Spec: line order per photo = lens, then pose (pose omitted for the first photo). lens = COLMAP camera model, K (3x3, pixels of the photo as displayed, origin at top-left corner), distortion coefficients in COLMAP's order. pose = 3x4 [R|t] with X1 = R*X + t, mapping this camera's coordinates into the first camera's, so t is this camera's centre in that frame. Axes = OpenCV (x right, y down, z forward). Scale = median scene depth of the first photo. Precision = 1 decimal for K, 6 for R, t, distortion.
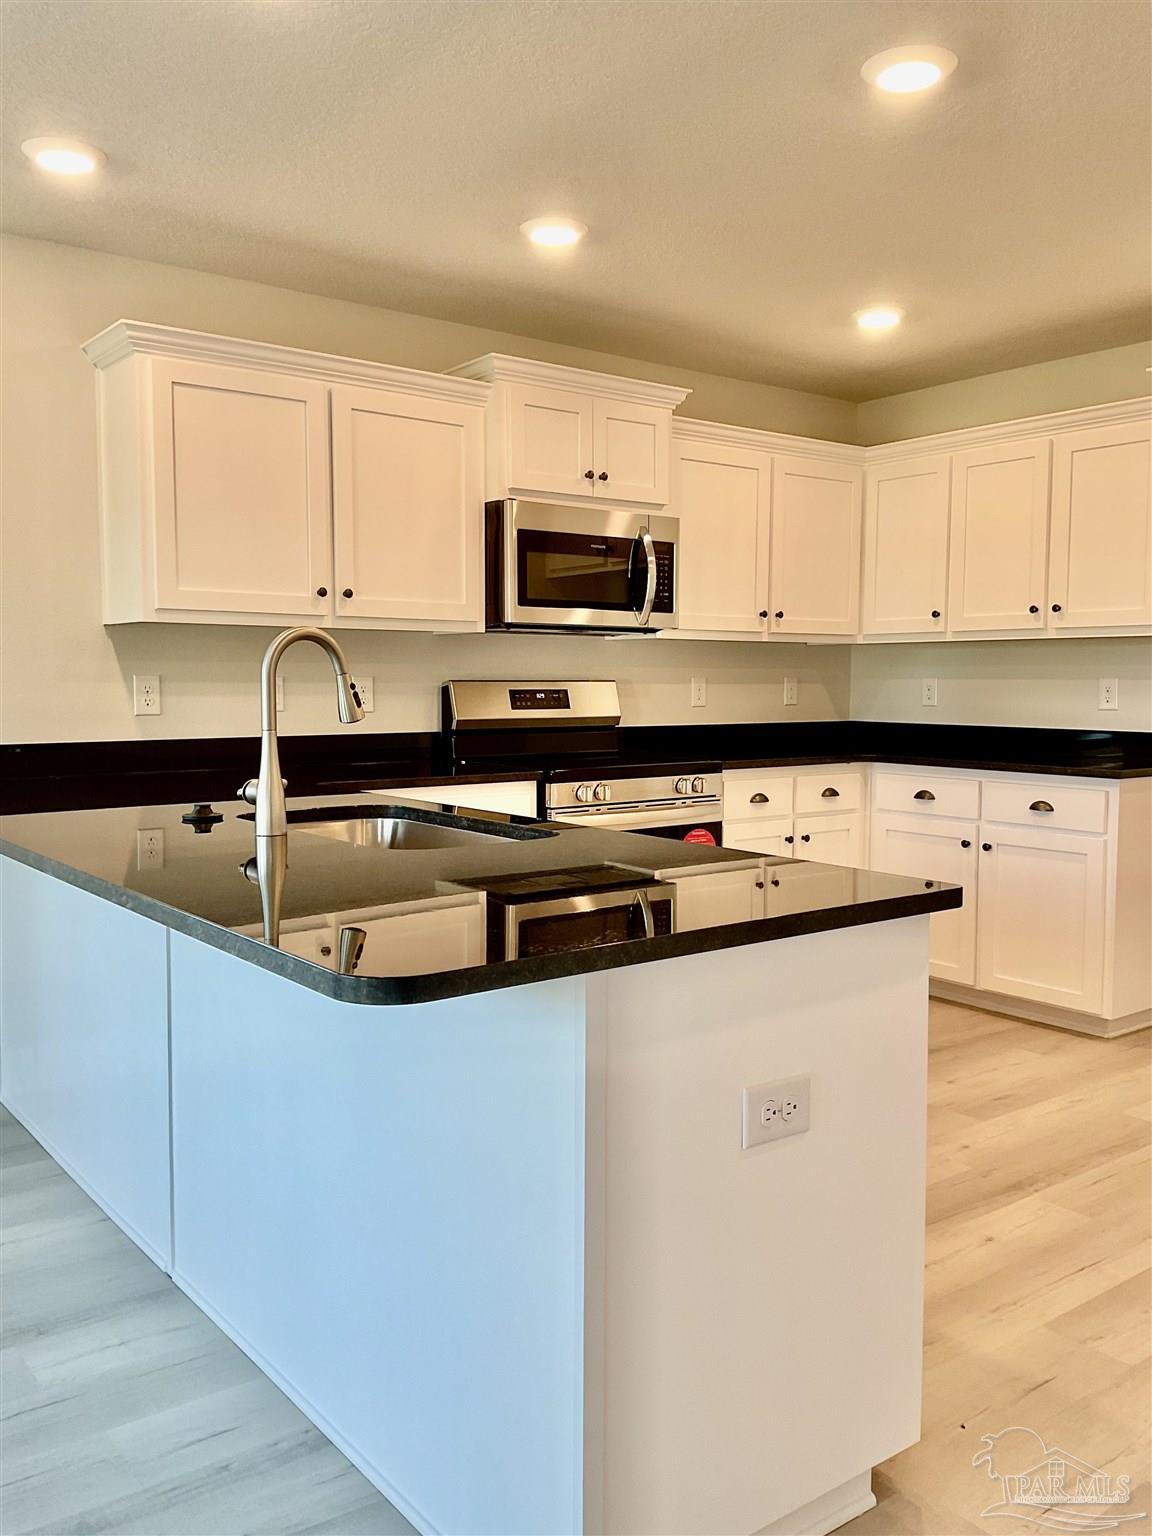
lens RADIAL K [[1269.6, 0, 576.0], [0, 1269.6, 768.0], [0, 0, 1]] dist [0.113166, -0.255659]
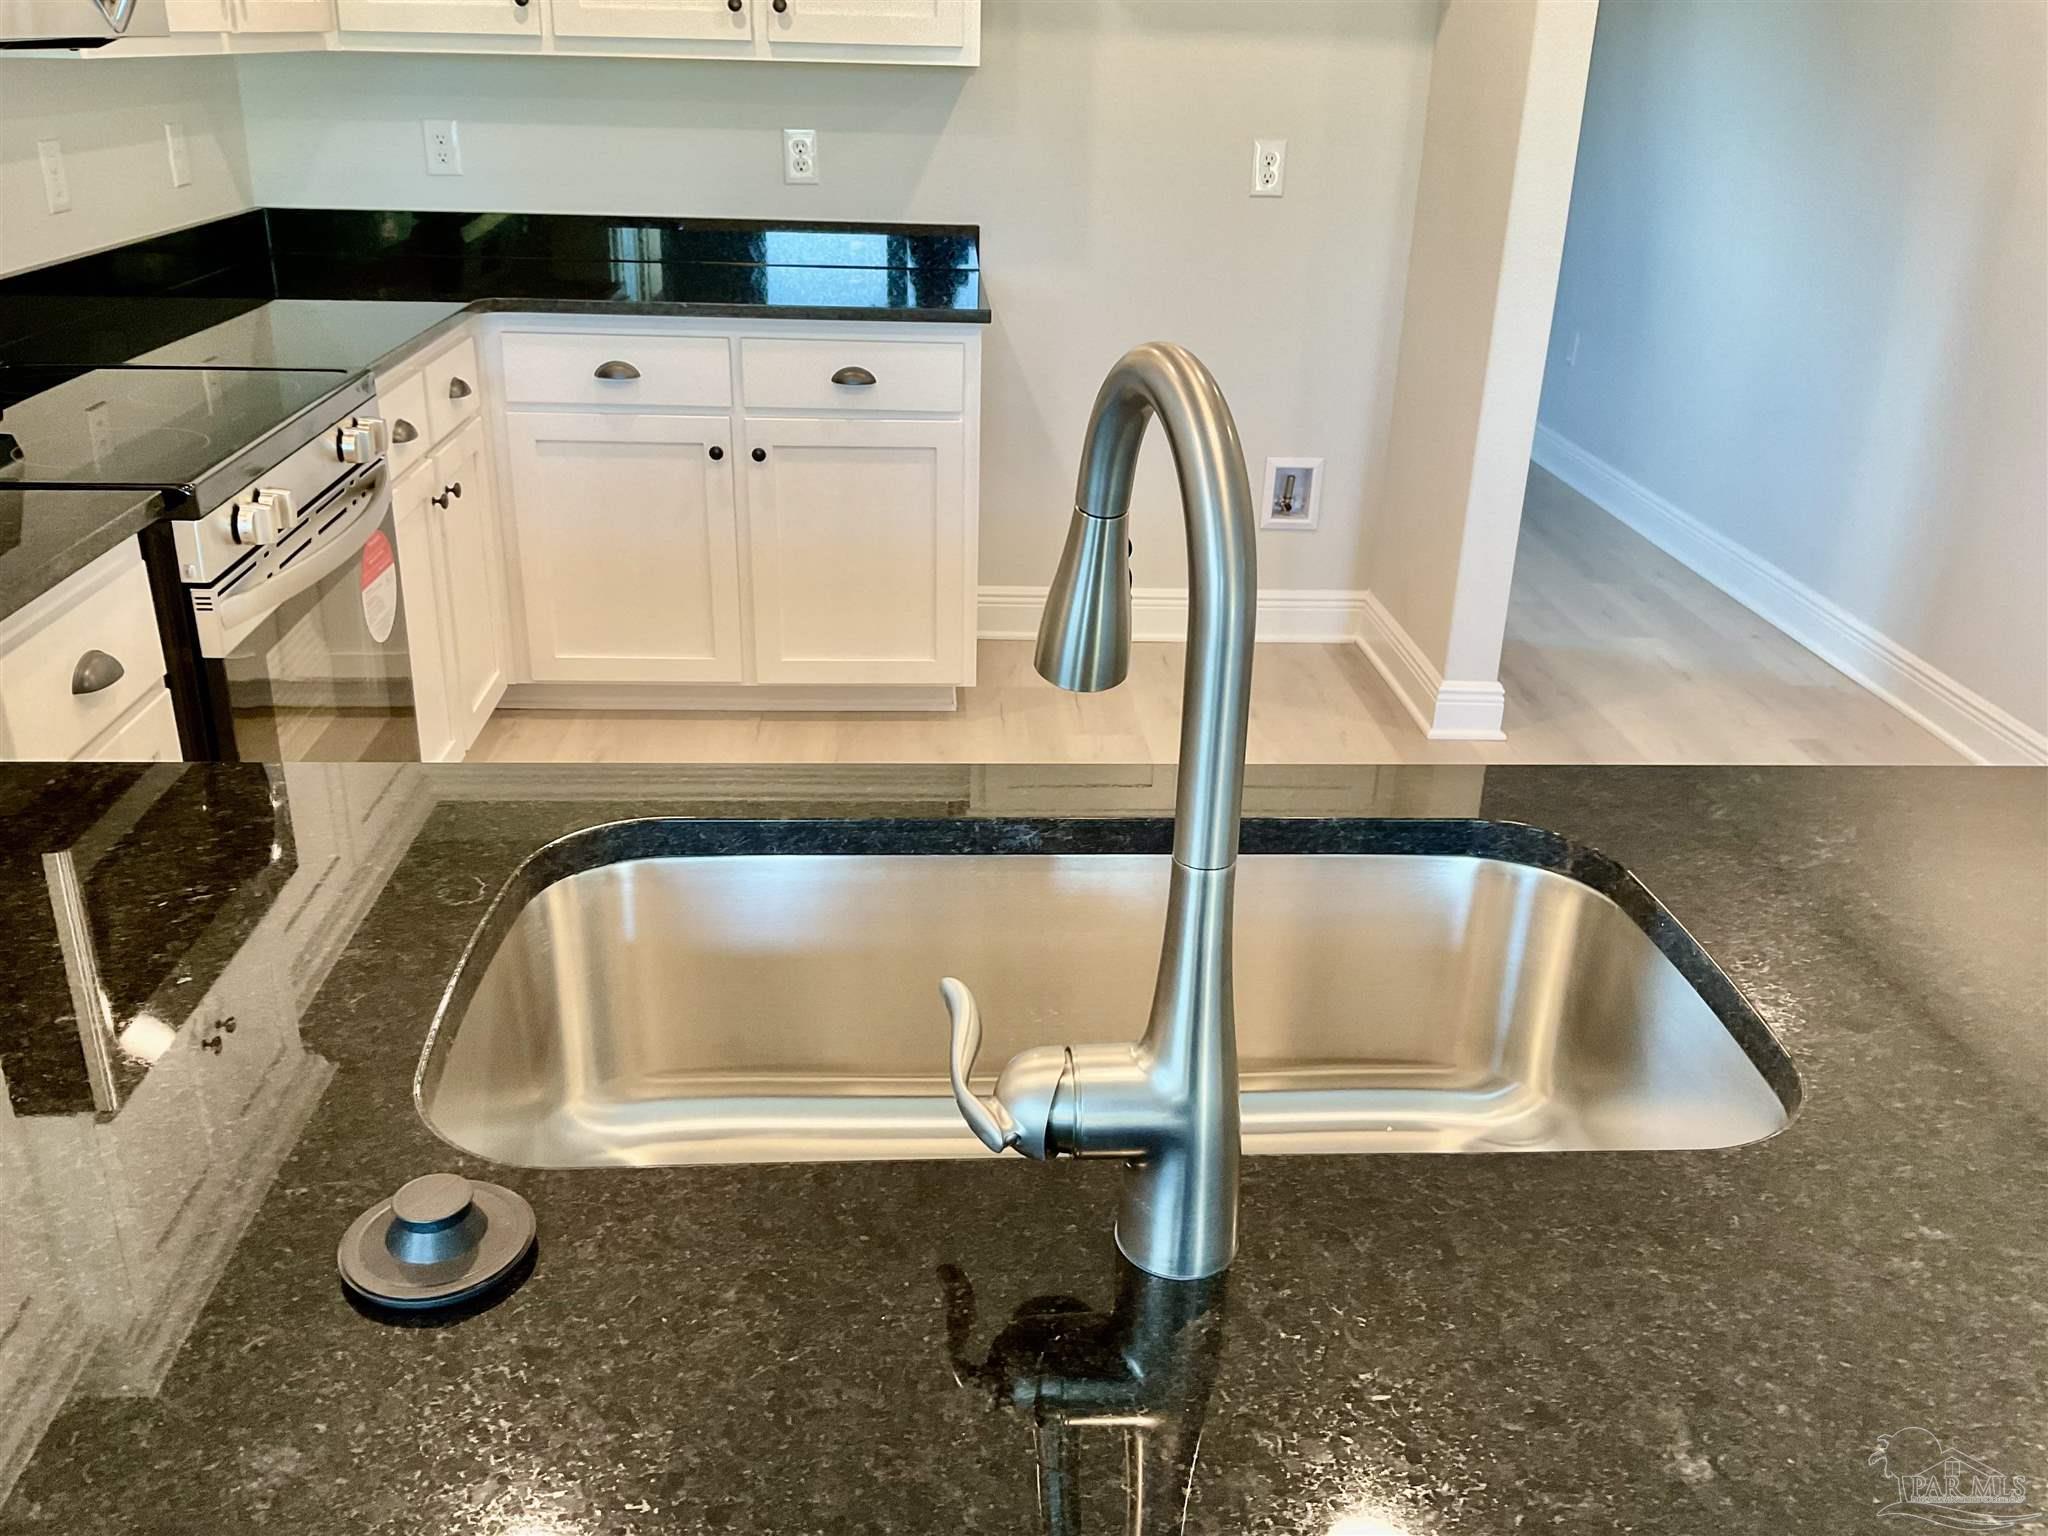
lens RADIAL K [[1692.9, 0, 1024.0], [0, 1692.9, 768.0], [0, 0, 1]] dist [0.113166, -0.255659]
pose [[0.559829, -0.314553, 0.766582, -0.253116], [0.034026, 0.933091, 0.358027, -0.079084], [-0.827909, -0.174351, 0.533075, 0.459235]]
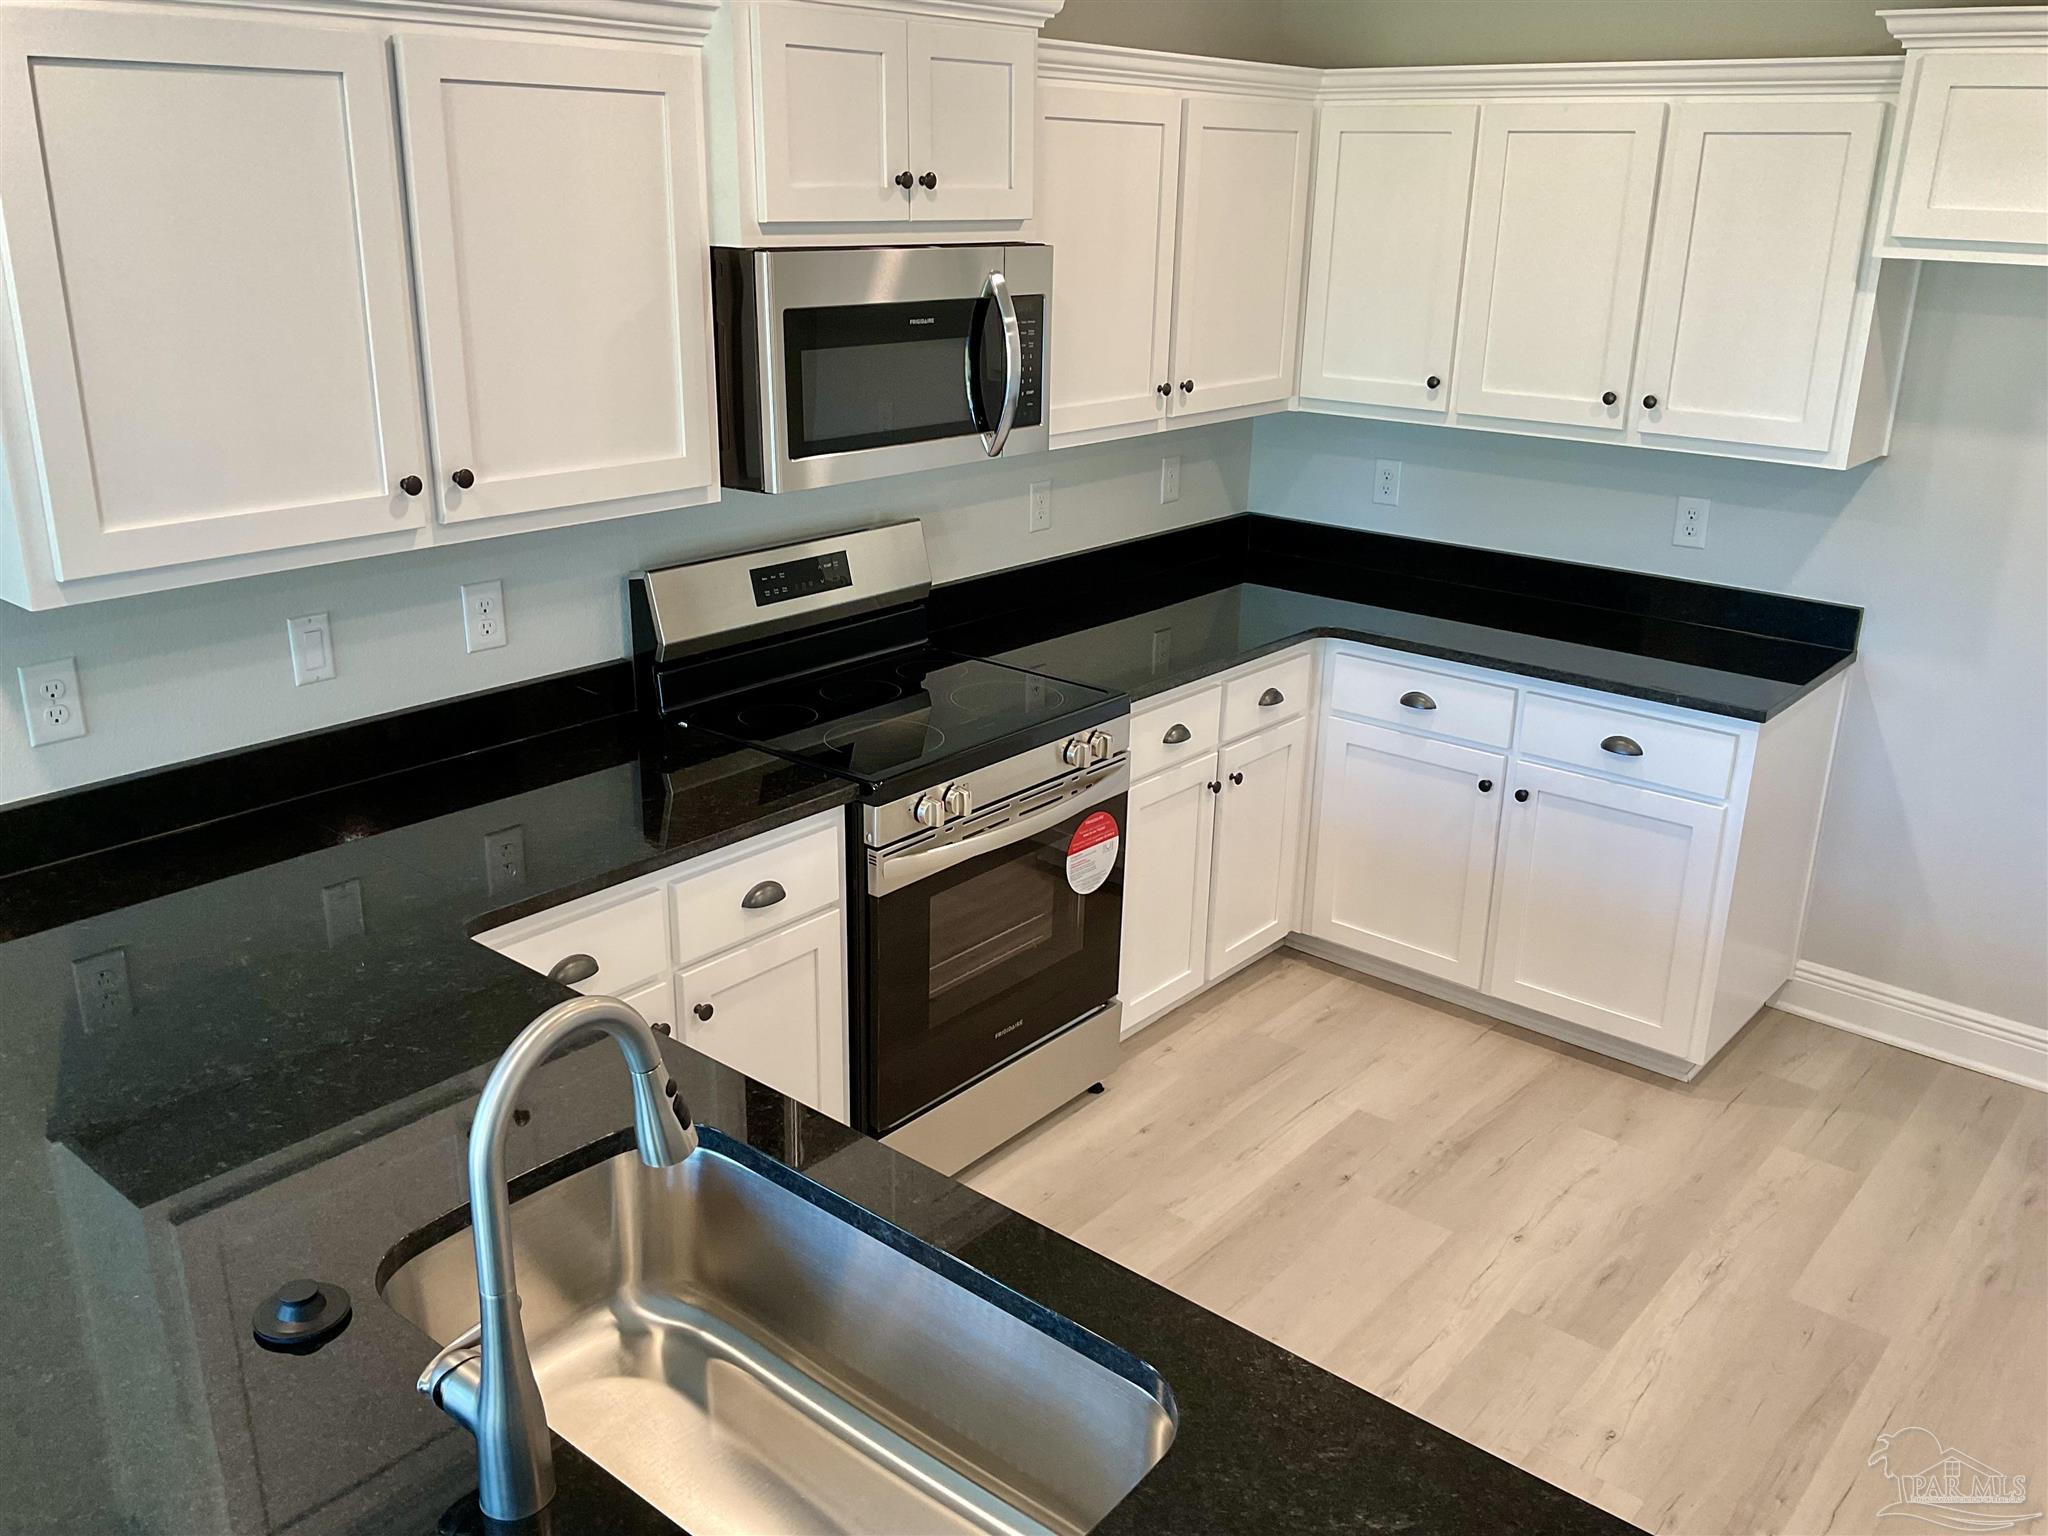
lens RADIAL K [[1692.9, 0, 1024.0], [0, 1692.9, 768.0], [0, 0, 1]] dist [0.113166, -0.255659]
pose [[0.976415, -0.056031, 0.208507, -0.095381], [-0.000582, 0.965053, 0.262055, -0.172450], [-0.215904, -0.255995, 0.942259, 0.260464]]
